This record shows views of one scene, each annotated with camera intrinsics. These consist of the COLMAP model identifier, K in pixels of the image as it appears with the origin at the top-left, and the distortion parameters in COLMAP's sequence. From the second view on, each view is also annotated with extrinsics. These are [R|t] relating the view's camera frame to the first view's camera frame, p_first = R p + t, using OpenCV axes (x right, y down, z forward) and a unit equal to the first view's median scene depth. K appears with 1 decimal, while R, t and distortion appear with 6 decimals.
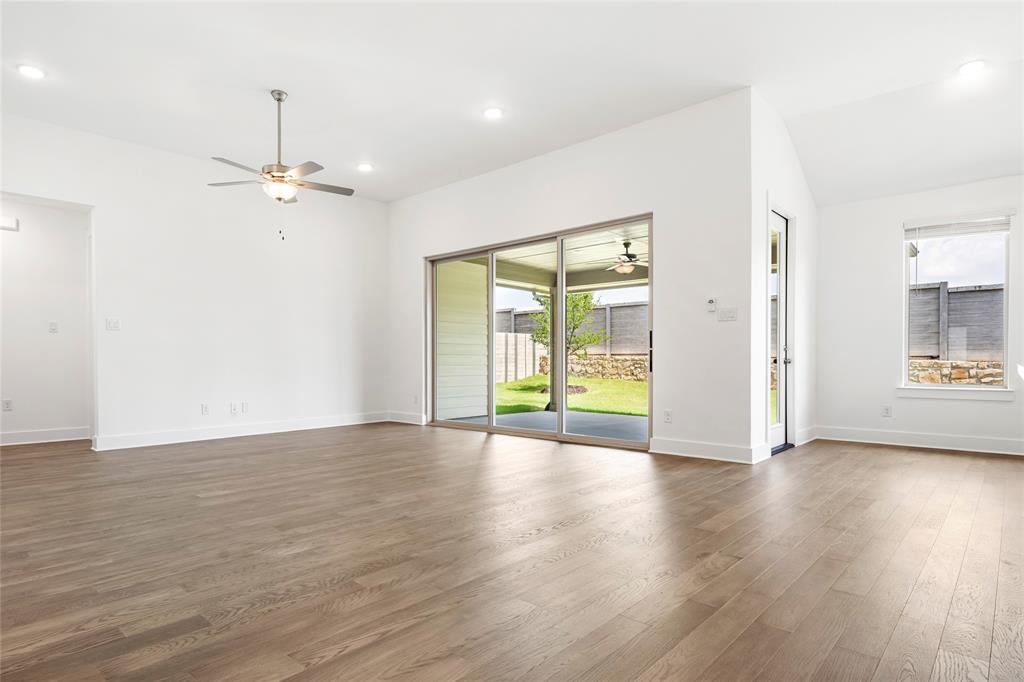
lens RADIAL K [[557.9, 0, 512.1], [0, 557.9, 369.4], [0, 0, 1]] dist [-0.004155, -0.000974]
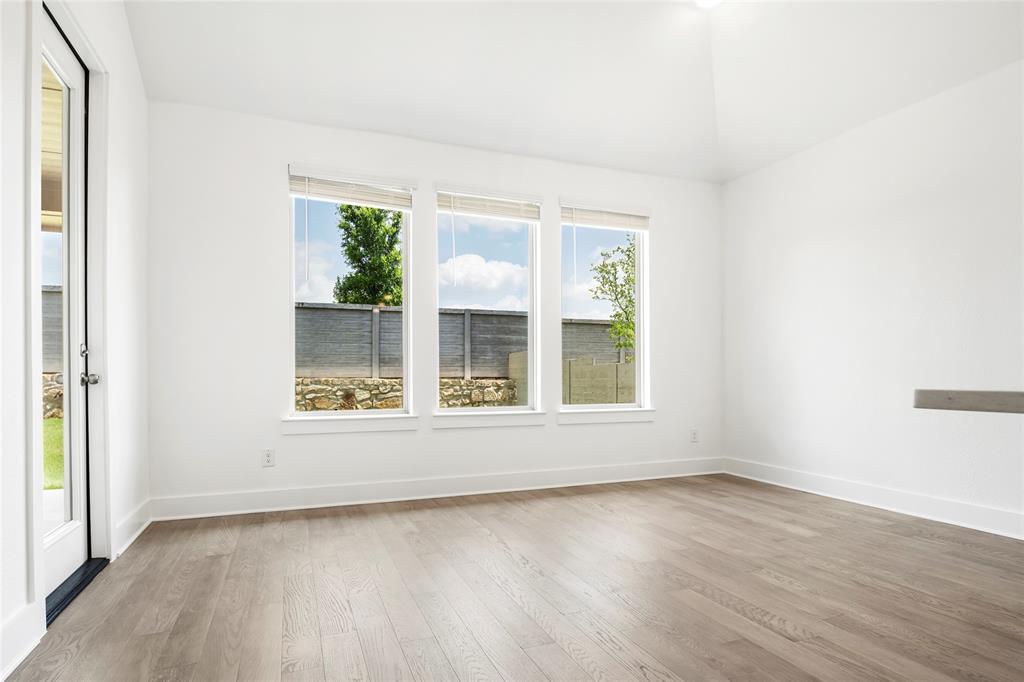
lens RADIAL K [[554.9, 0, 503.1], [0, 554.9, 373.3], [0, 0, 1]] dist [-0.000507, -0.000767]
pose [[0.452762, 0.003838, 0.891623, 0.288806], [0.016587, 0.999781, -0.012727, -0.010028], [-0.891477, 0.020552, 0.452600, 0.587465]]
